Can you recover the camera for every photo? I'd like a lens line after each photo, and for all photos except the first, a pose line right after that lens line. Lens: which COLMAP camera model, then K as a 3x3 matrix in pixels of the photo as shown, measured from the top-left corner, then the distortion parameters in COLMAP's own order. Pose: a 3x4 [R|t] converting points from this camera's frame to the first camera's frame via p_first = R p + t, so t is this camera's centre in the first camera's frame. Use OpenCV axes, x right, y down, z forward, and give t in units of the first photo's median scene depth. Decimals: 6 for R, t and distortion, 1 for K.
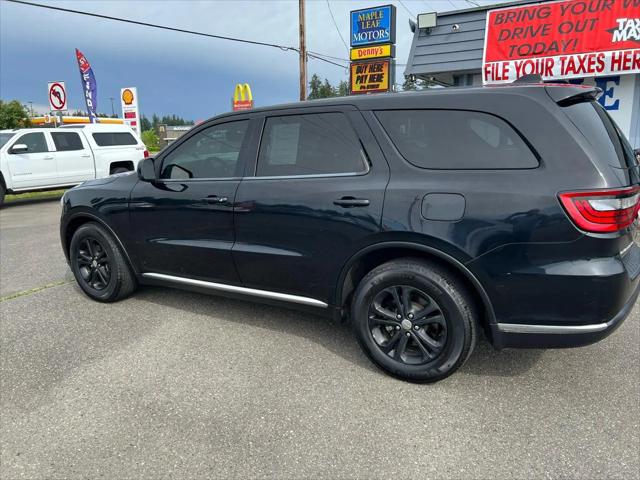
lens RADIAL K [[480.1, 0, 320.4], [0, 480.1, 242.0], [0, 0, 1]] dist [0.046945, -0.053405]
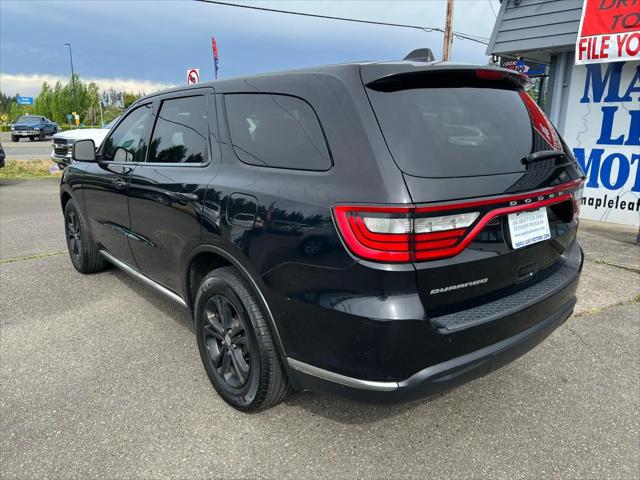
lens RADIAL K [[480.1, 0, 321.2], [0, 480.1, 242.2], [0, 0, 1]] dist [0.046945, -0.053405]
pose [[0.944858, 0.101082, -0.311490, 0.224318], [-0.092114, 0.994802, 0.043411, -0.022897], [0.314259, -0.012324, 0.949257, 0.084619]]
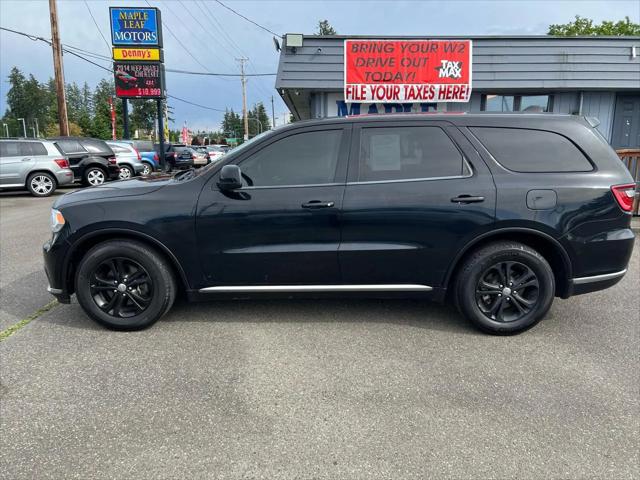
lens RADIAL K [[480.1, 0, 321.7], [0, 480.1, 240.9], [0, 0, 1]] dist [0.046945, -0.053405]
pose [[0.857701, -0.079849, 0.507911, -0.342434], [0.088701, 0.996035, 0.006799, -0.006995], [-0.506440, 0.039221, 0.861383, 0.045143]]
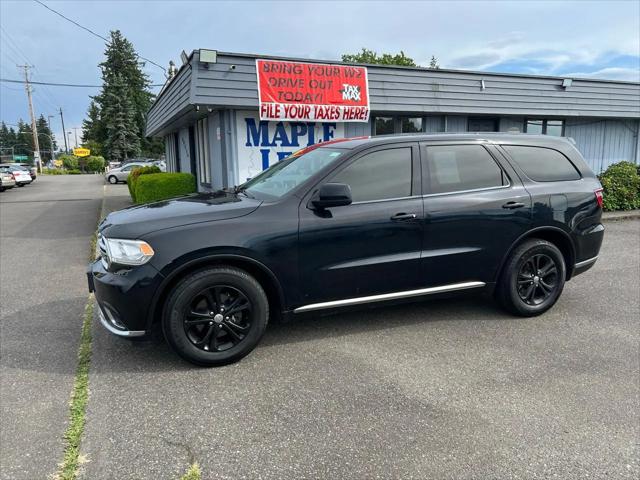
lens RADIAL K [[480.1, 0, 320.4], [0, 480.1, 238.8], [0, 0, 1]] dist [0.046945, -0.053405]
pose [[0.597162, -0.115605, 0.793746, -0.565758], [0.165037, 0.986095, 0.019458, -0.041329], [-0.784959, 0.119378, 0.607938, 0.216364]]
